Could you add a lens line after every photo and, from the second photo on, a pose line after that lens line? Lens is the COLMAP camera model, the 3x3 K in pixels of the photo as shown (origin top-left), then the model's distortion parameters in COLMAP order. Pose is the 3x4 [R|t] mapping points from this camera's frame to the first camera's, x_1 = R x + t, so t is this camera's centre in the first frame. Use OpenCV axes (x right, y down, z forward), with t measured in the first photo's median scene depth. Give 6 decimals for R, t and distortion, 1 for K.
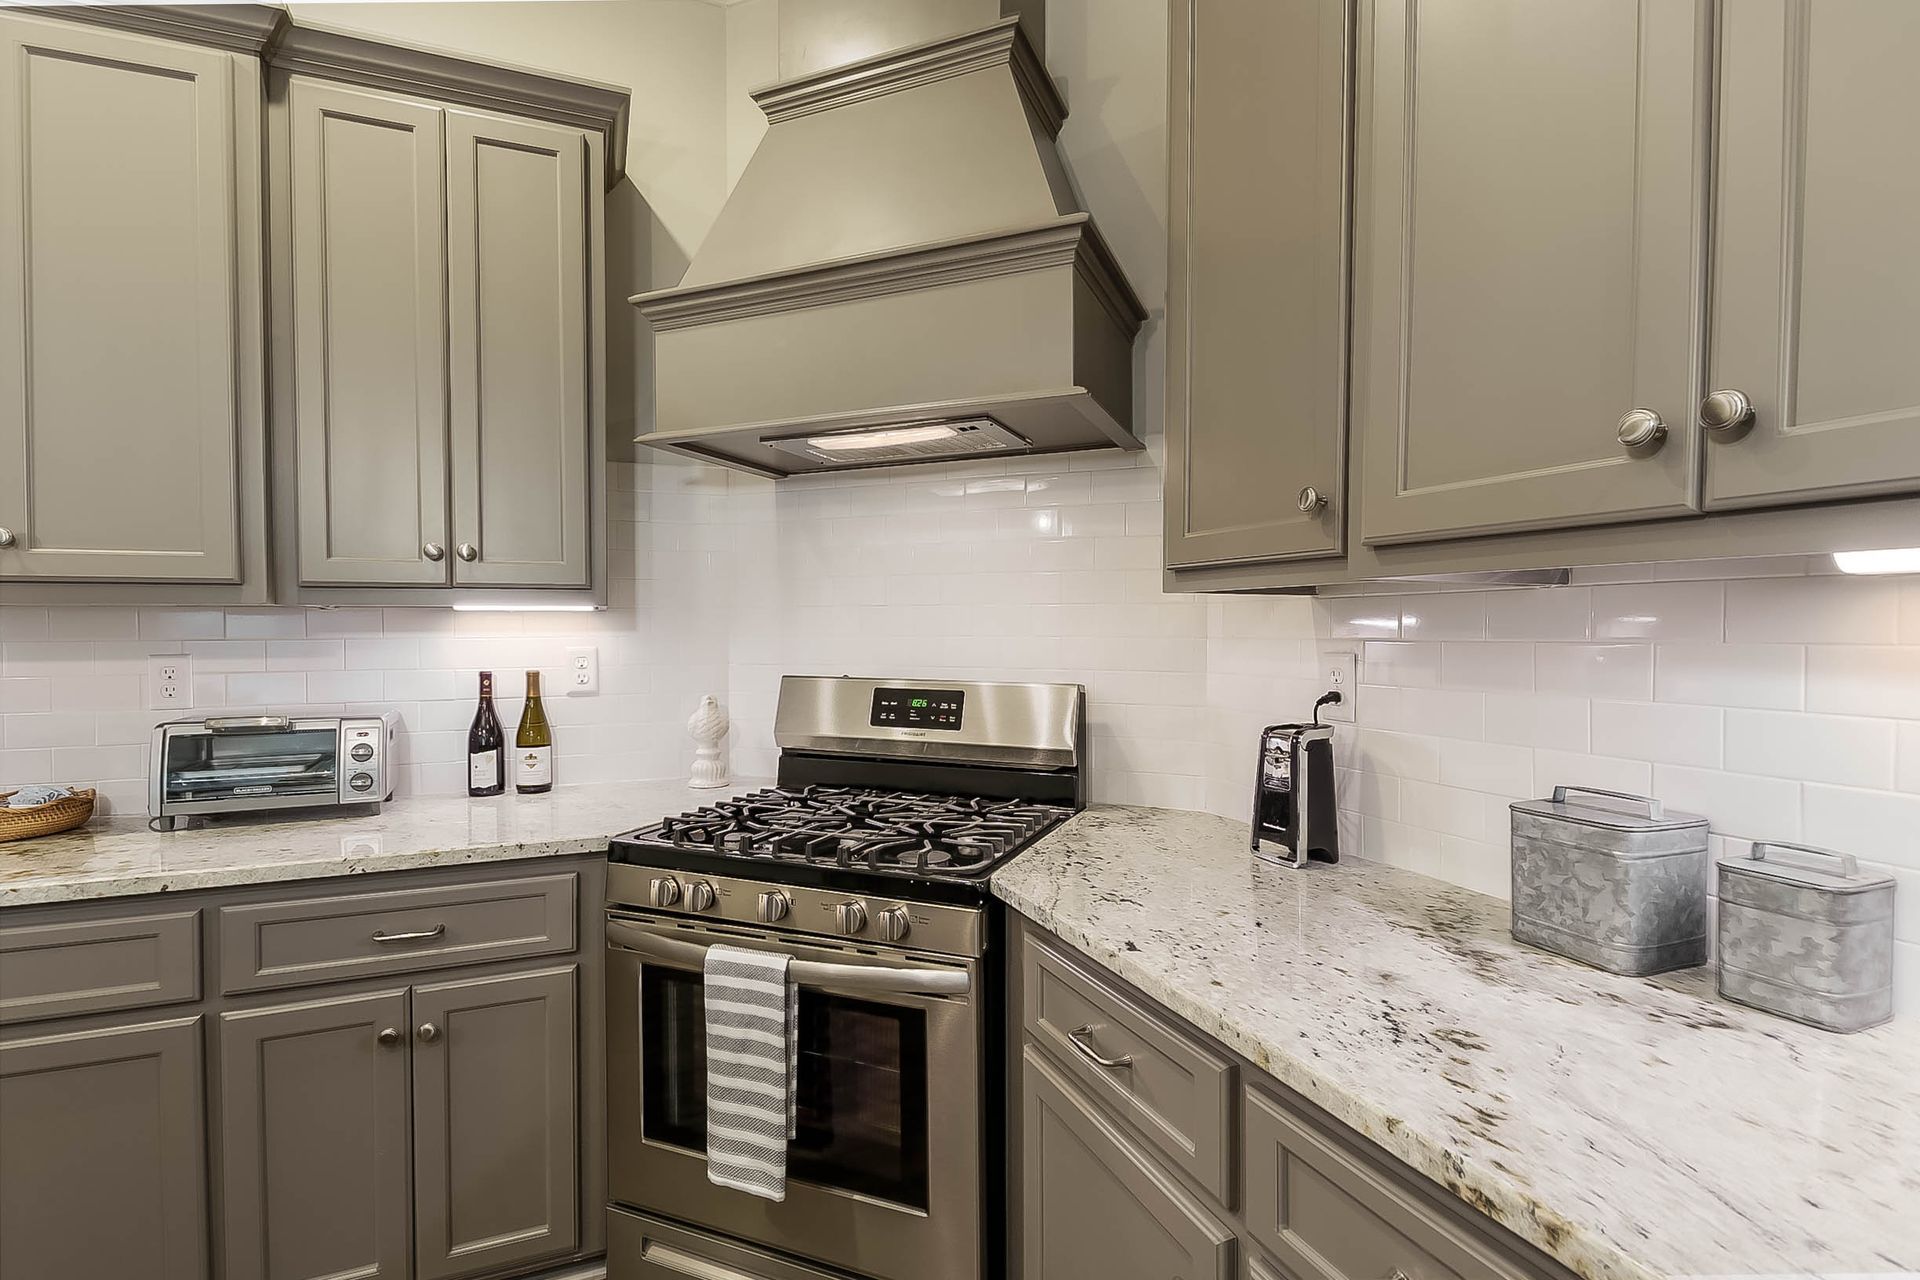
lens RADIAL K [[893.2, 0, 954.5], [0, 893.2, 645.4], [0, 0, 1]] dist [0.005184, 0.000408]
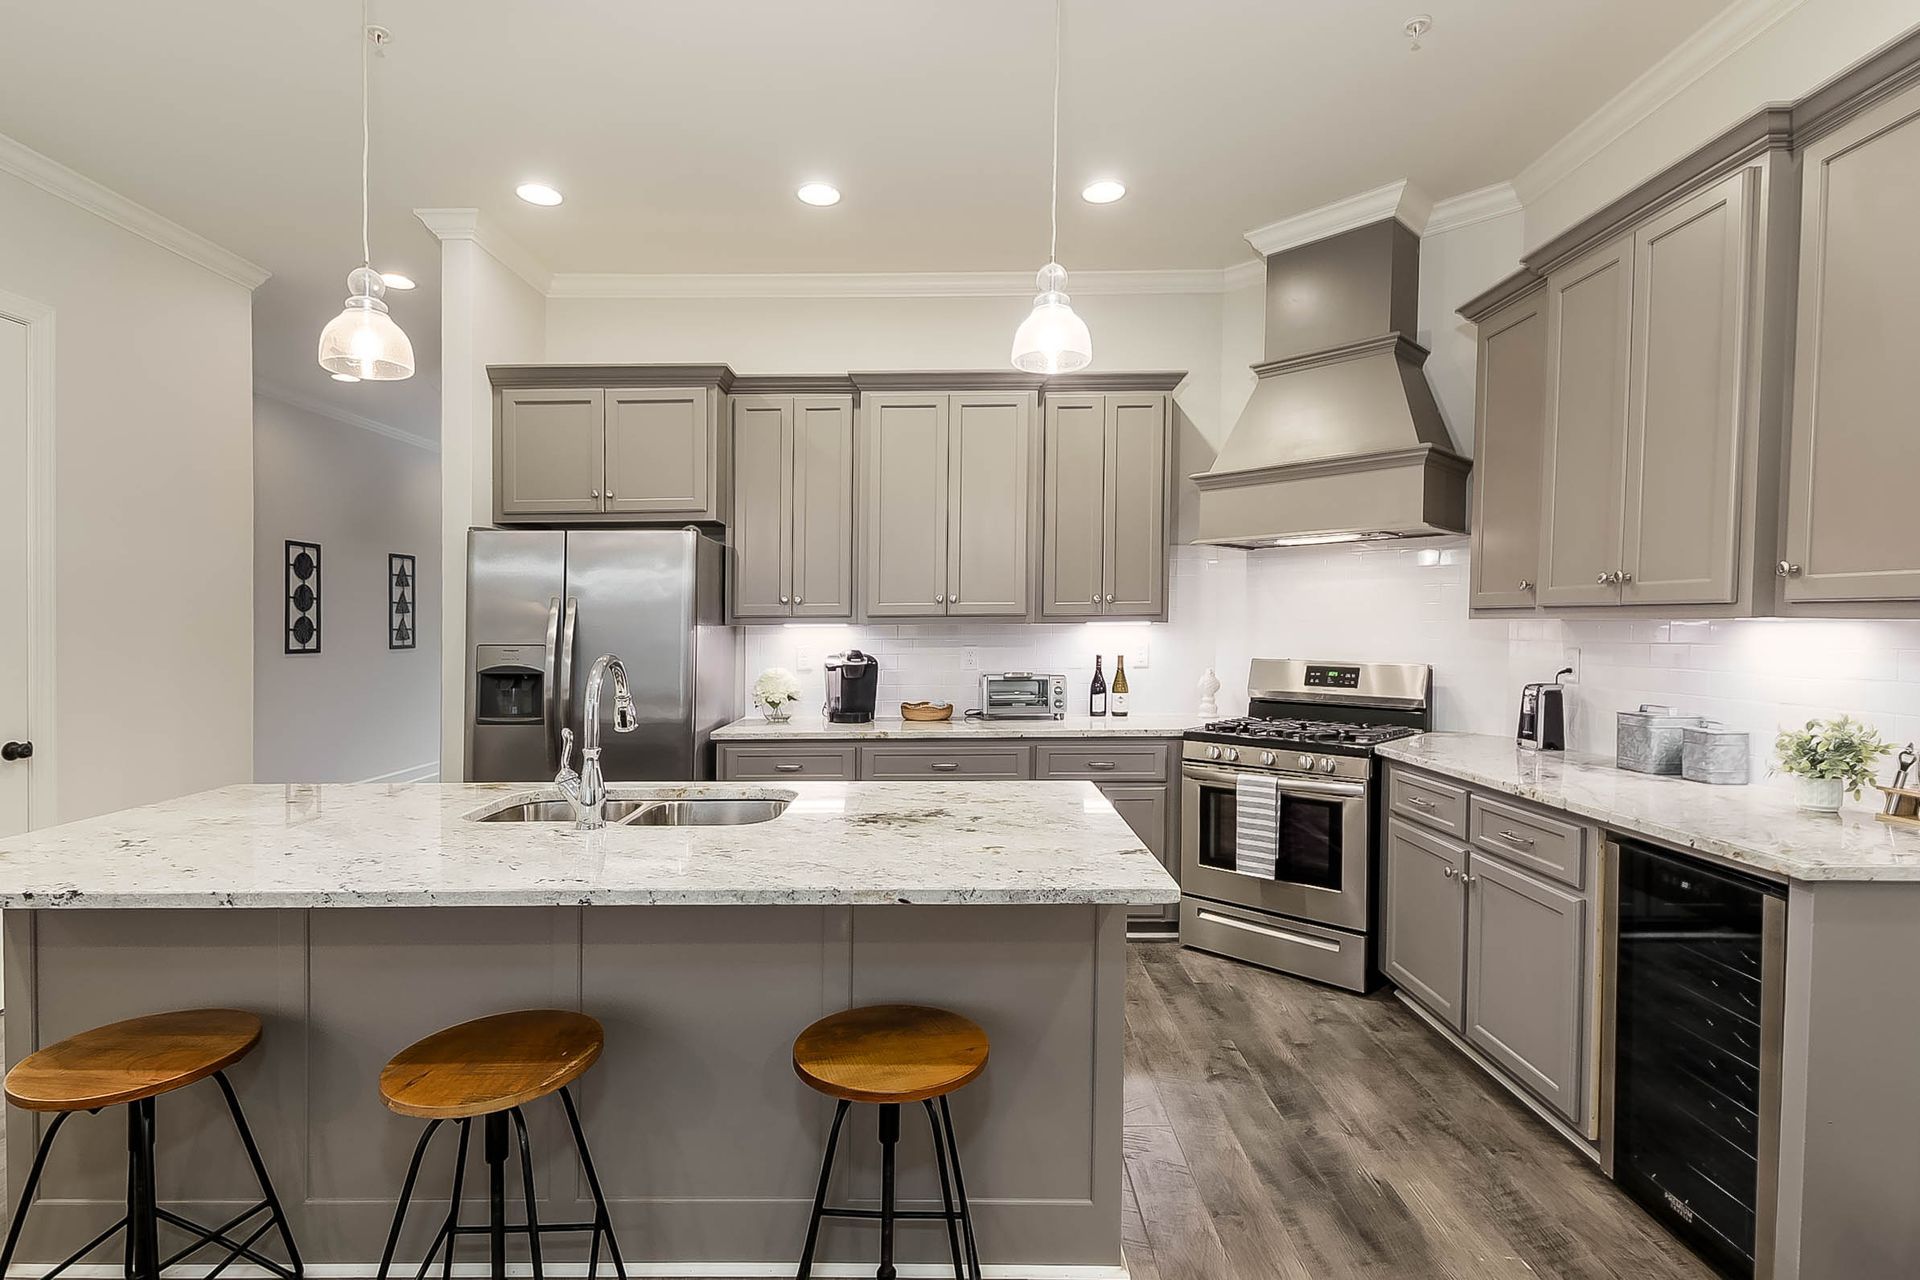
lens RADIAL K [[904.1, 0, 950.4], [0, 904.1, 666.9], [0, 0, 1]] dist [0.012973, 0.000293]
pose [[0.923510, 0.016435, -0.383223, -0.063621], [-0.004766, 0.999496, 0.031380, -0.006937], [0.383546, -0.027153, 0.923123, -1.277746]]
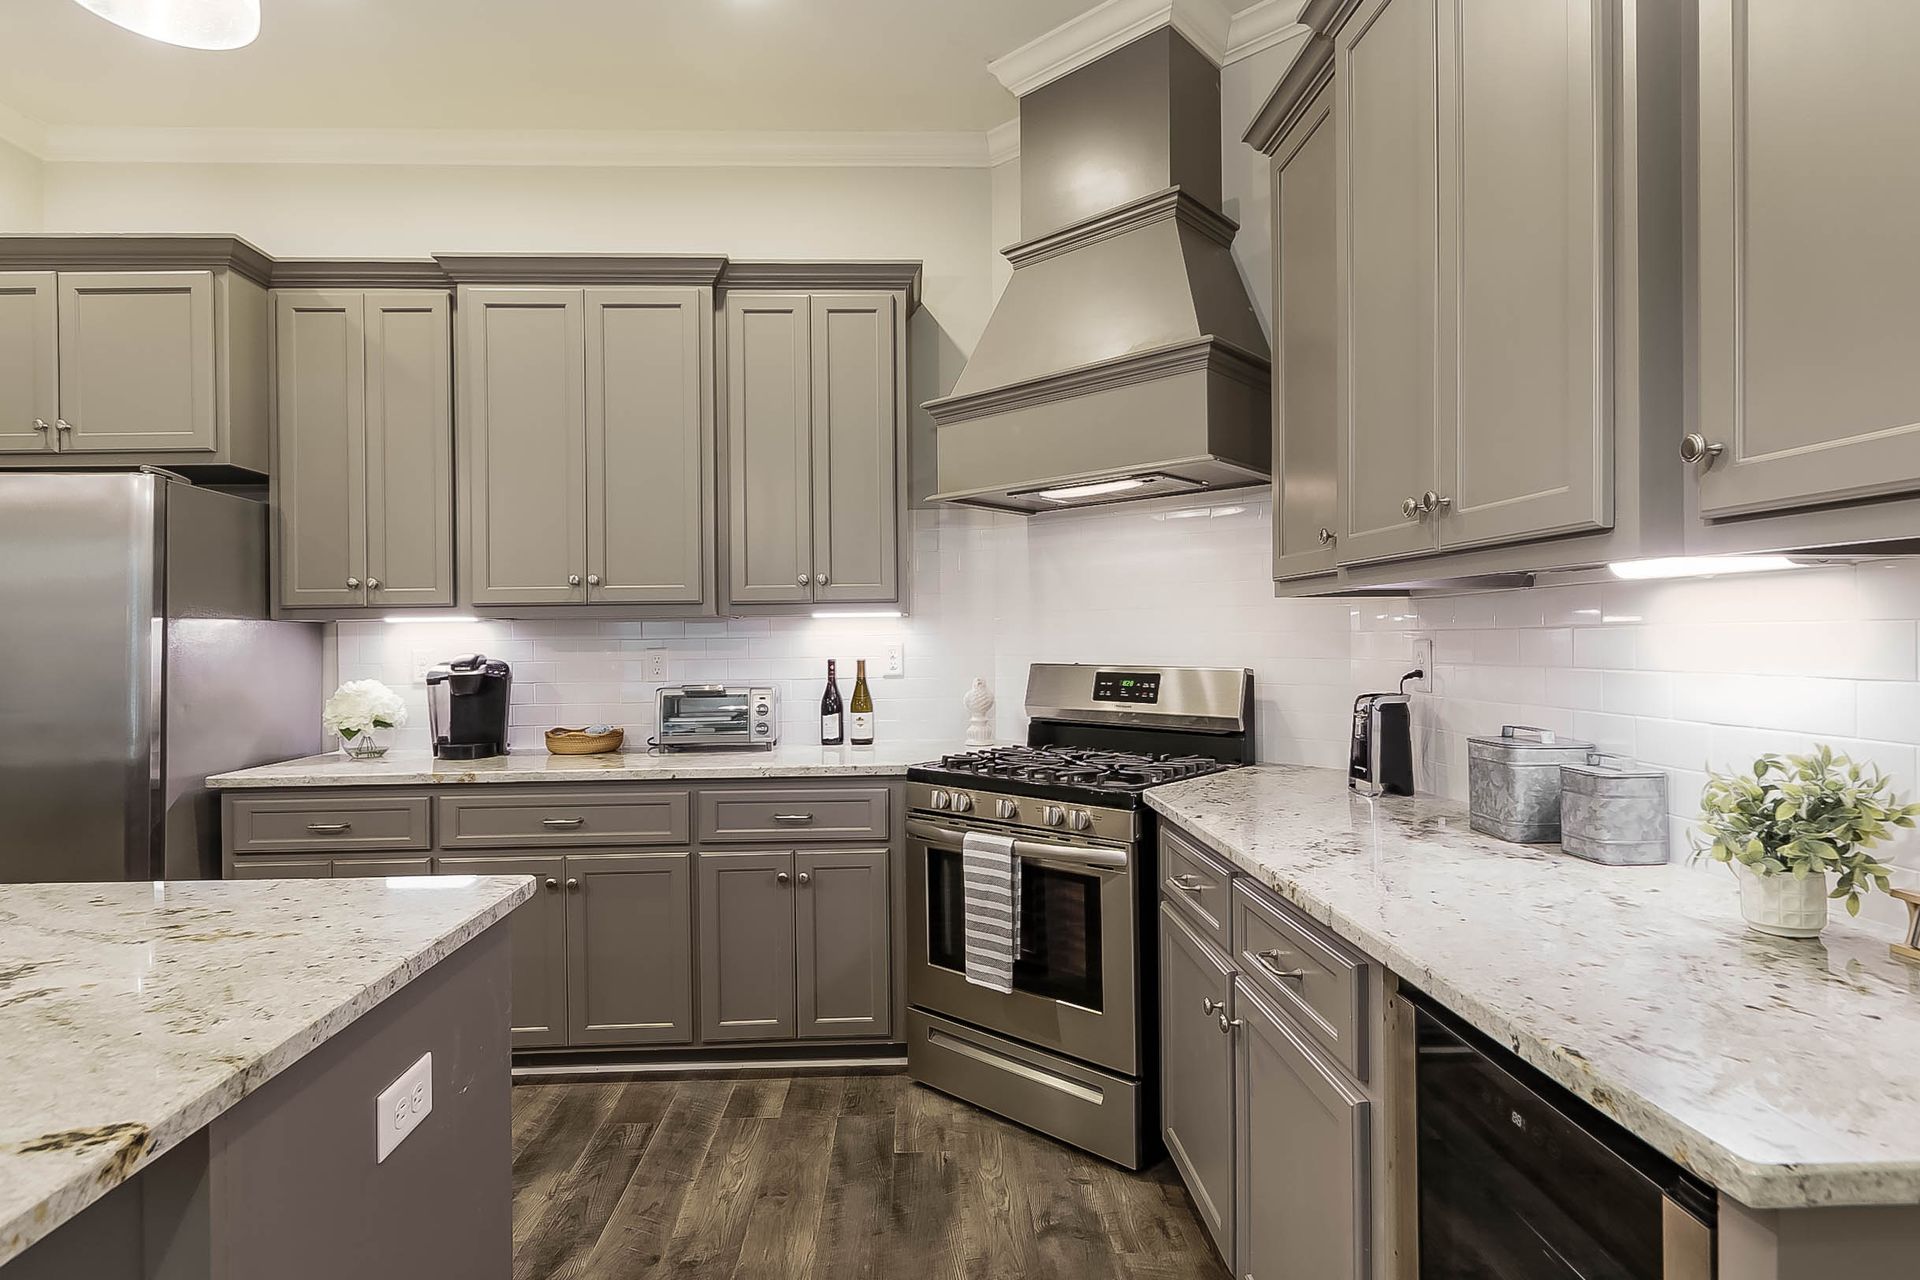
lens RADIAL K [[960.5, 0, 942.6], [0, 960.5, 648.9], [0, 0, 1]] dist [-0.000160, 0.000091]
pose [[0.939317, -0.003321, -0.343035, 0.231289], [0.001462, 0.999983, -0.005676, 0.026375], [0.343048, 0.004830, 0.939305, -0.516849]]
